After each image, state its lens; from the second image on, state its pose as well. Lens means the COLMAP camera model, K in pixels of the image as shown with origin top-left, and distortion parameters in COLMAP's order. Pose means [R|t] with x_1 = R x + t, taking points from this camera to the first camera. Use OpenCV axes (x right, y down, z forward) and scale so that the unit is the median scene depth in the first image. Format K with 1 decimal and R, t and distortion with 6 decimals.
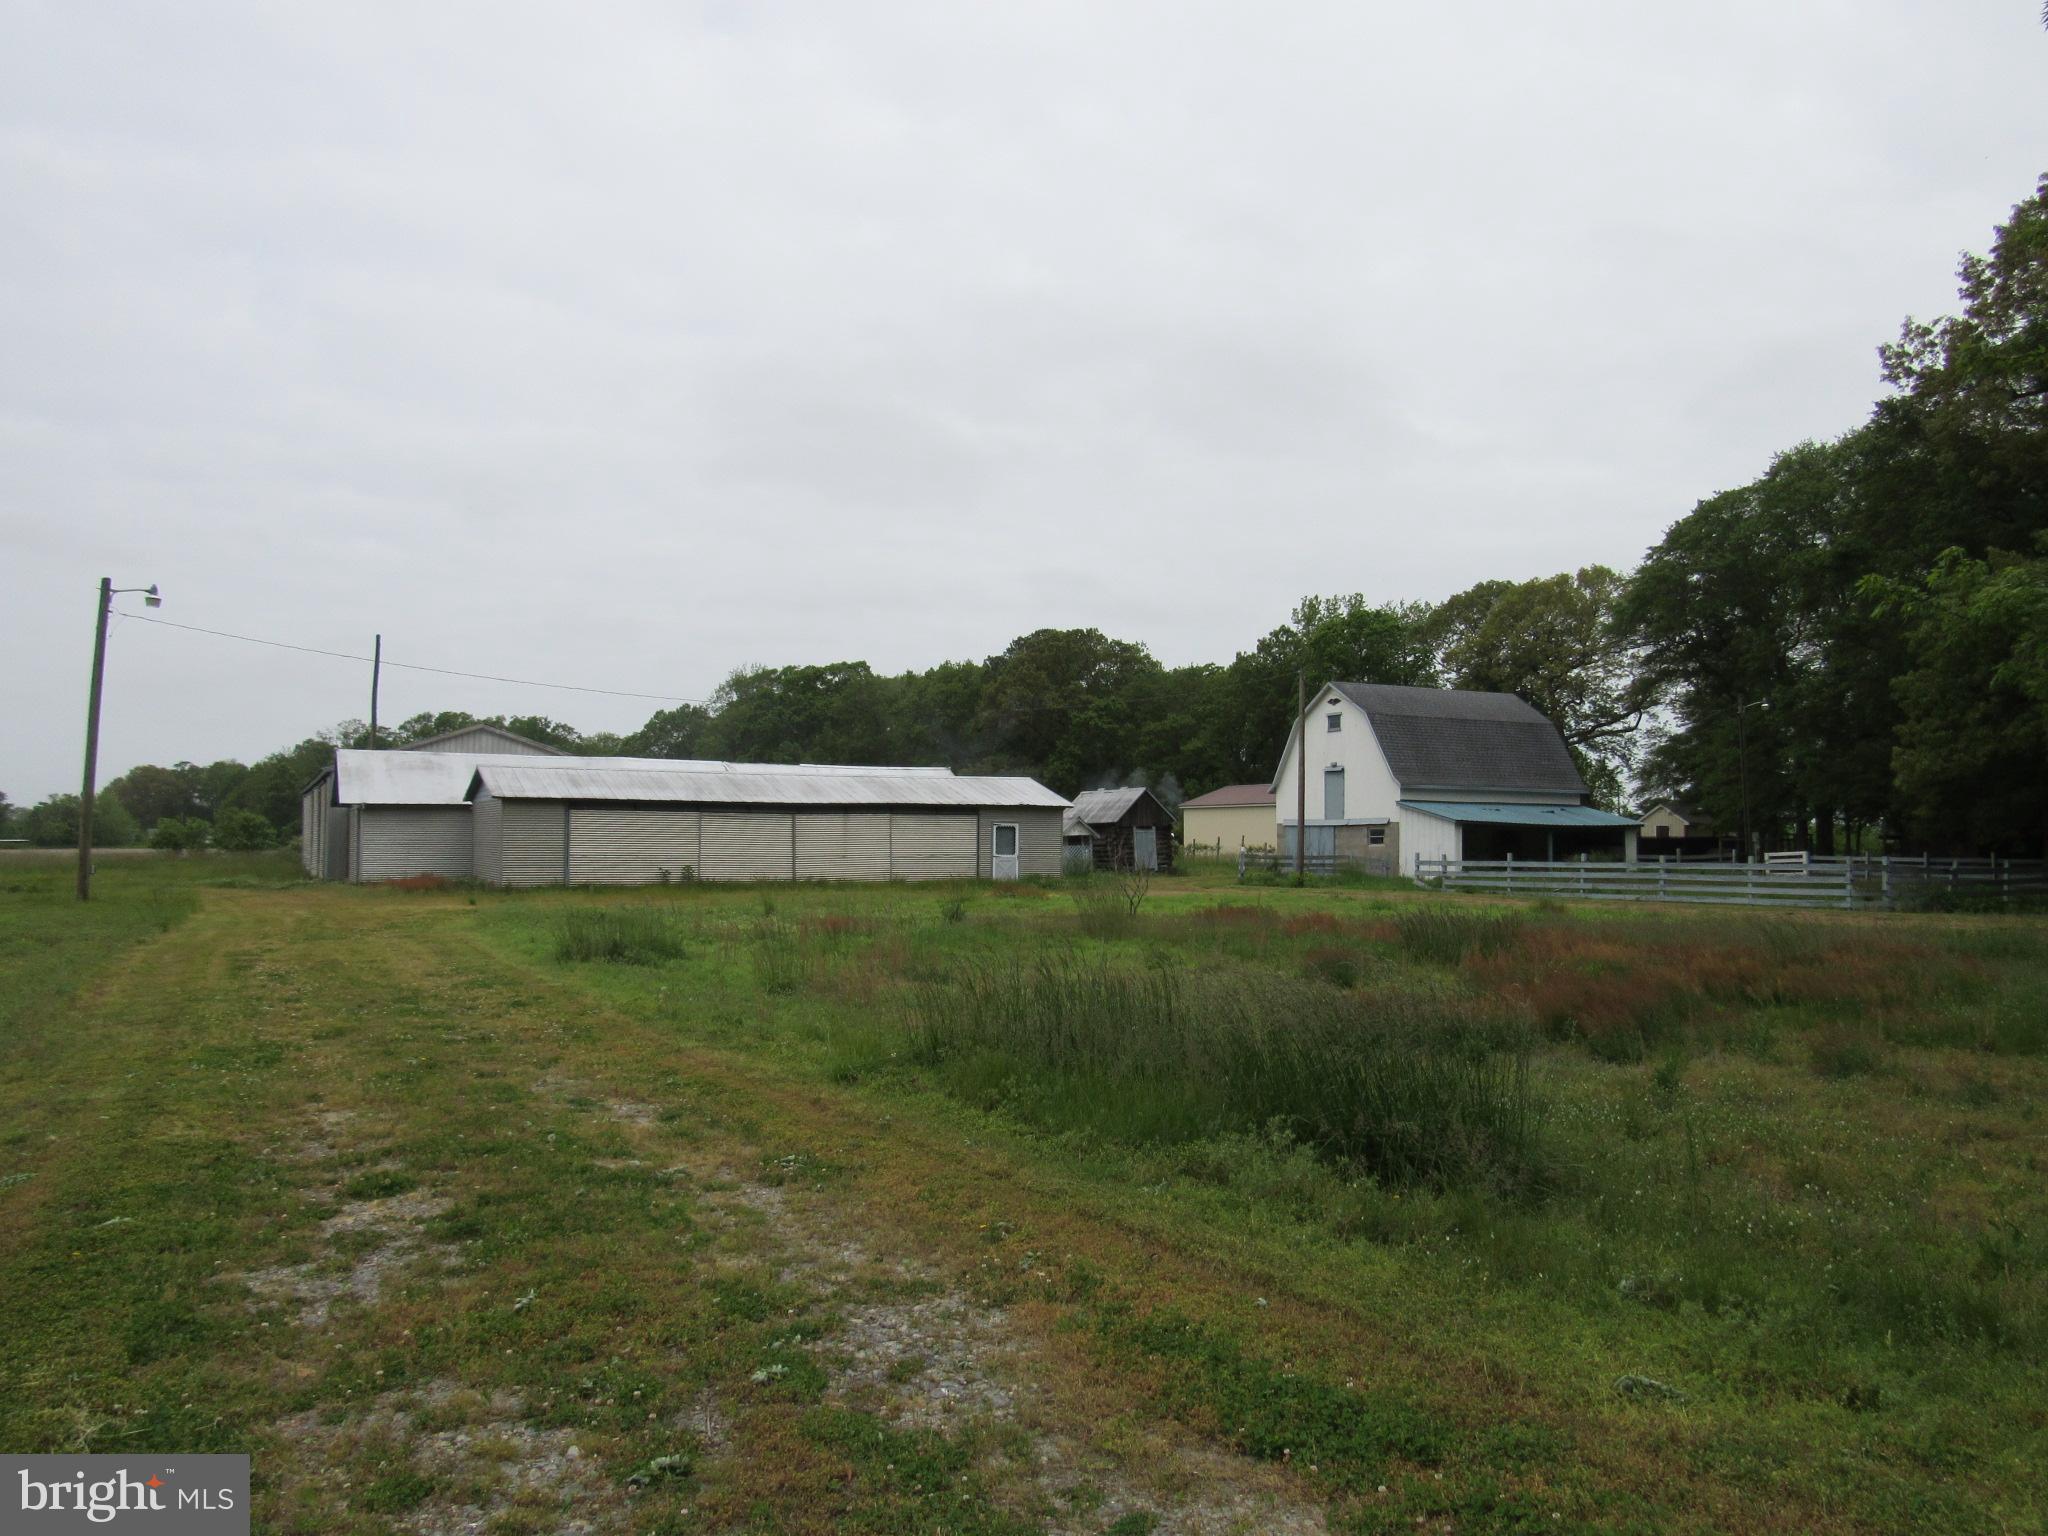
lens RADIAL K [[1470.3, 0, 1024.8], [0, 1470.3, 769.1], [0, 0, 1]] dist [-0.015181, -0.002033]
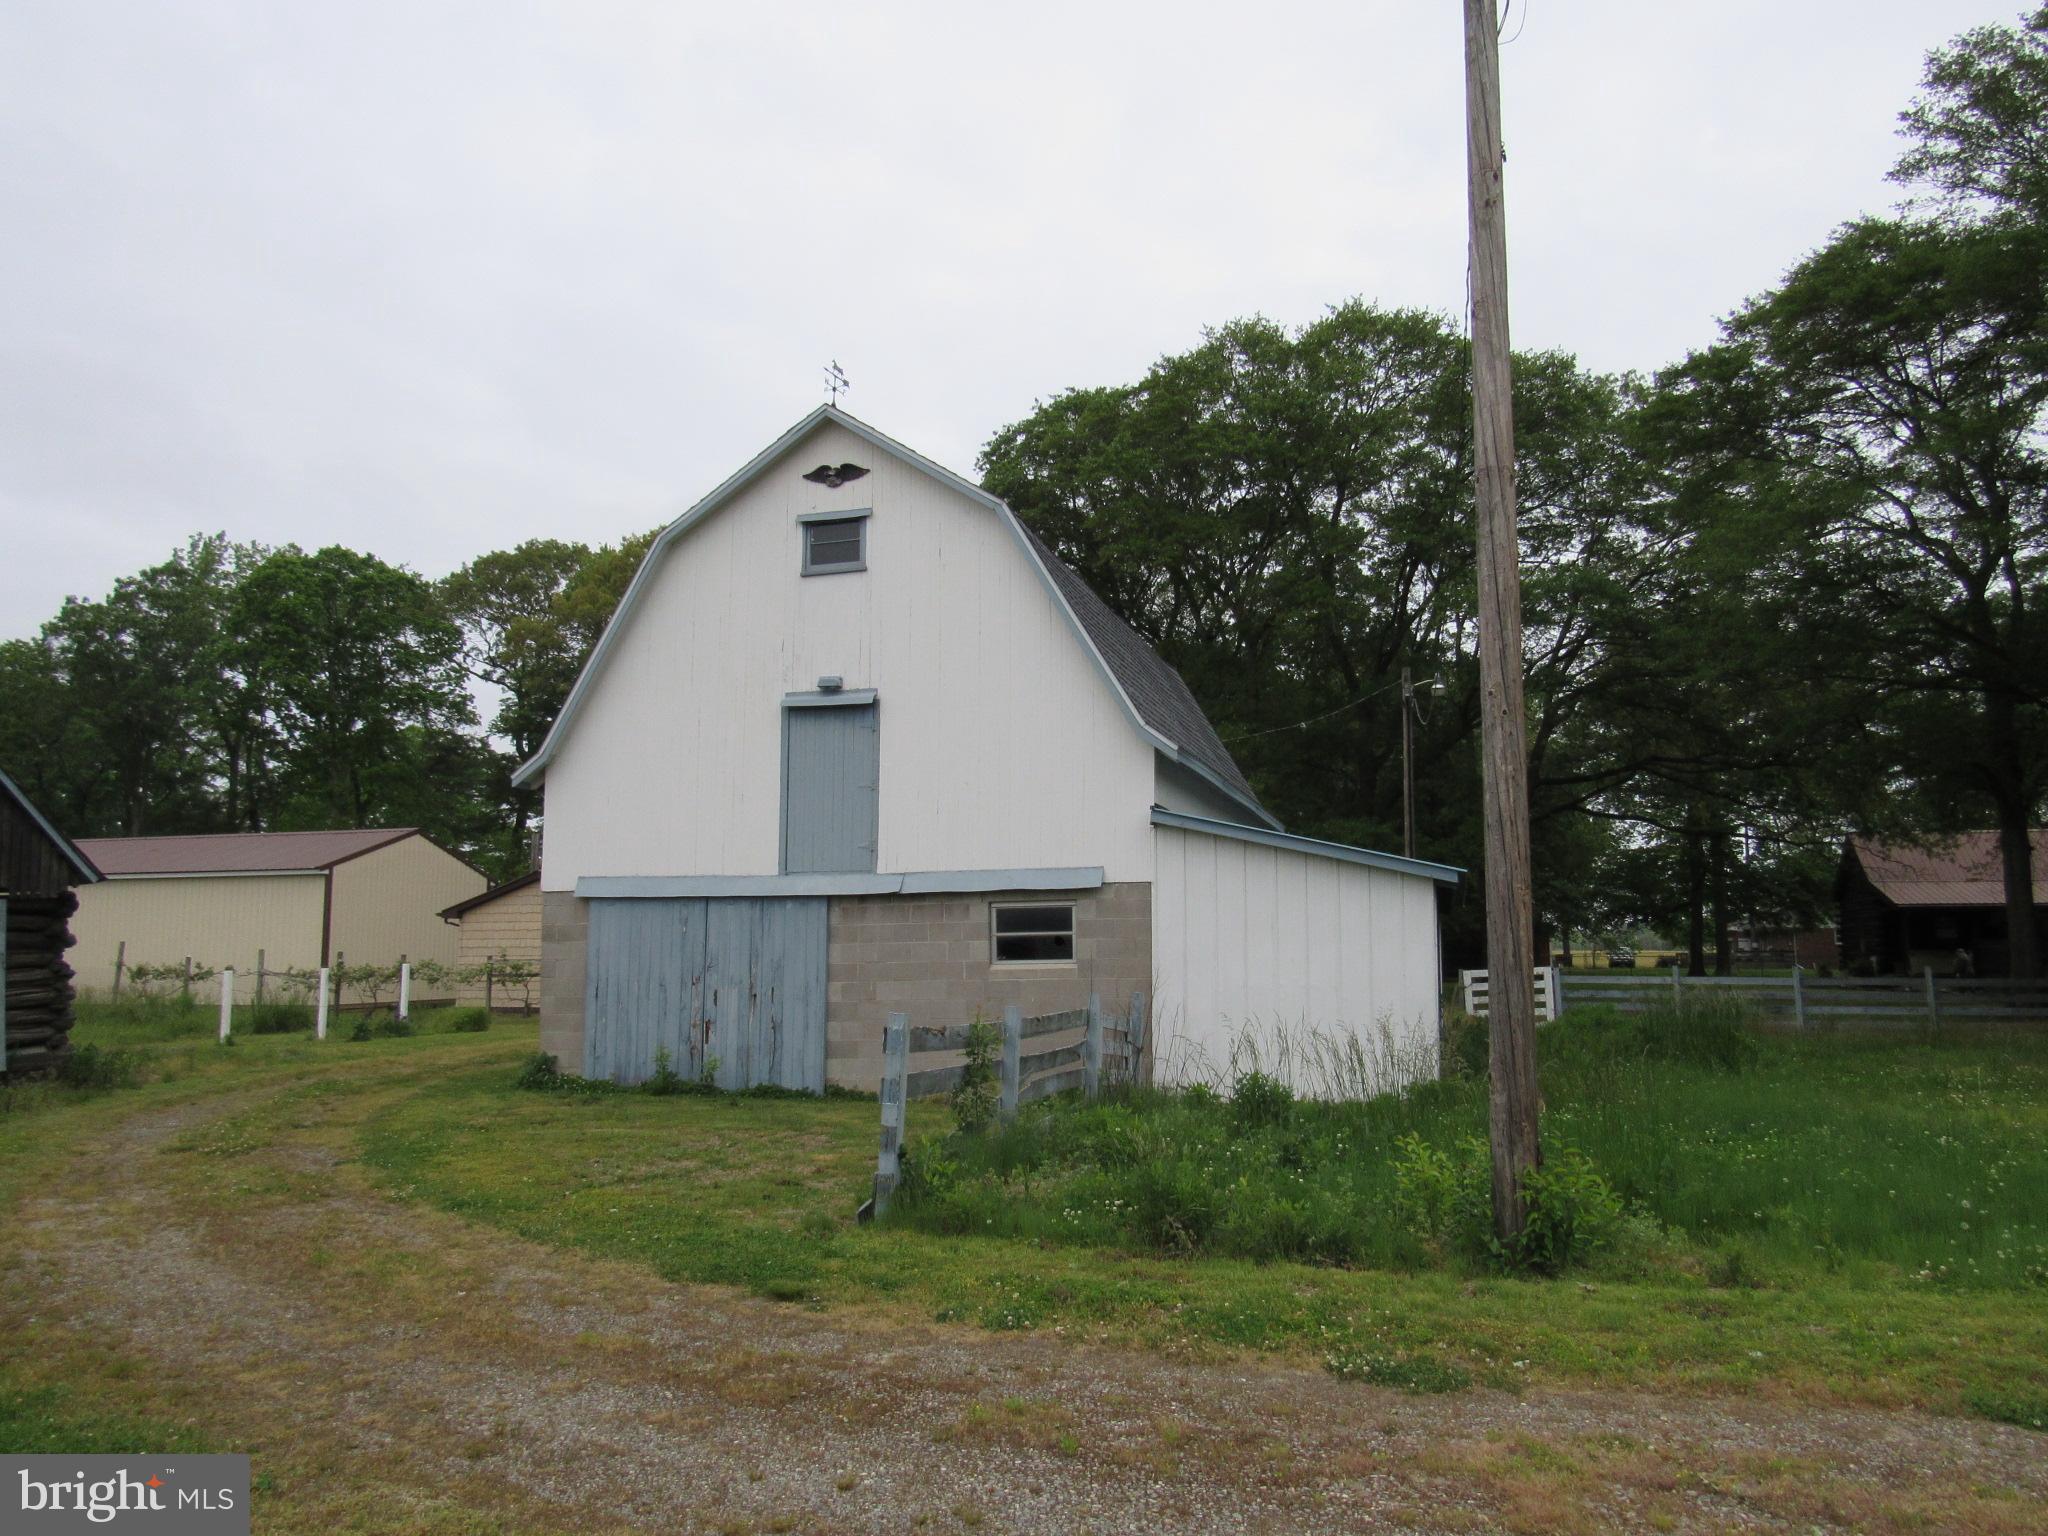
lens RADIAL K [[1470.3, 0, 1022.5], [0, 1470.3, 766.9], [0, 0, 1]] dist [-0.015181, -0.002033]
pose [[0.700280, 0.081387, 0.709213, 0.034403], [-0.026567, 0.995763, -0.088038, 0.038634], [-0.713373, 0.042809, 0.699475, 0.797372]]
